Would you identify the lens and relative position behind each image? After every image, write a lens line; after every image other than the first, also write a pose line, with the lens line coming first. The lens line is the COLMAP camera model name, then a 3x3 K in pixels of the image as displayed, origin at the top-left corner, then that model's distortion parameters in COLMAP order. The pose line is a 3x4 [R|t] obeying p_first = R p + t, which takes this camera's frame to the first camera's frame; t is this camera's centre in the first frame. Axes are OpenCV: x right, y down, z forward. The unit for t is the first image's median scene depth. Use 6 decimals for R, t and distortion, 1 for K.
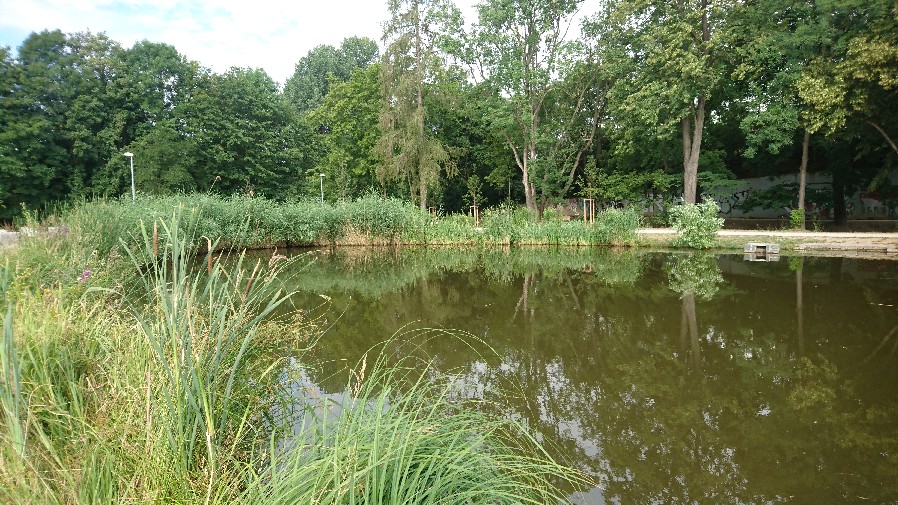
lens RADIAL K [[572.7, 0, 449.0], [0, 572.7, 252.5], [0, 0, 1]] dist [-0.003894, 0.002795]
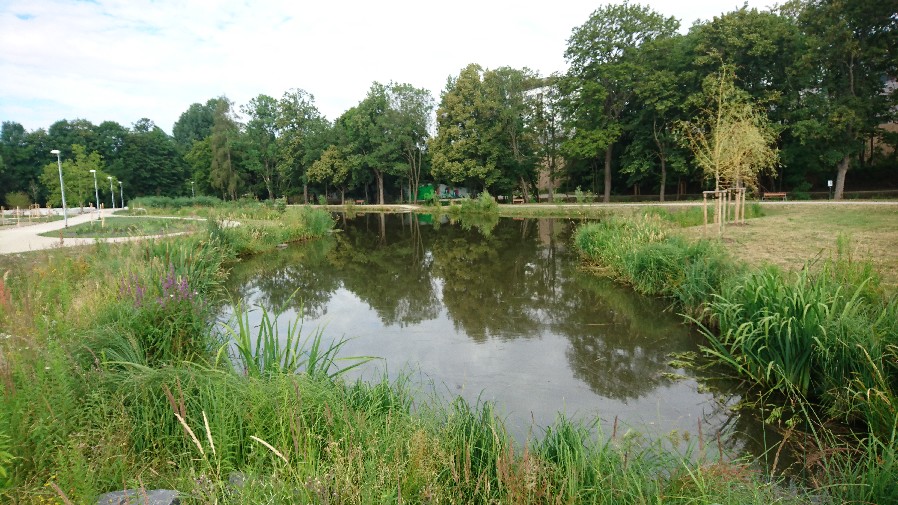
lens RADIAL K [[572.7, 0, 449.0], [0, 572.7, 252.5], [0, 0, 1]] dist [-0.003894, 0.002795]
pose [[0.987745, -0.025912, 0.153909, 0.738204], [0.019426, 0.998864, 0.043502, 0.109506], [-0.154861, -0.039979, 0.987127, -2.429750]]
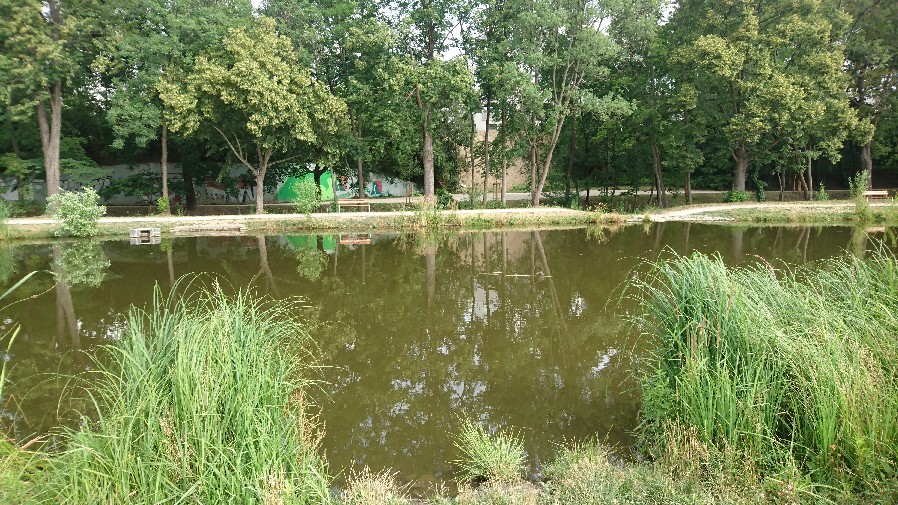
lens RADIAL K [[572.7, 0, 449.0], [0, 572.7, 252.5], [0, 0, 1]] dist [-0.003894, 0.002795]
pose [[0.500650, -0.088405, 0.861124, -0.096001], [0.066851, 0.995749, 0.063360, -0.000169], [-0.863065, 0.025846, 0.504431, -0.055990]]
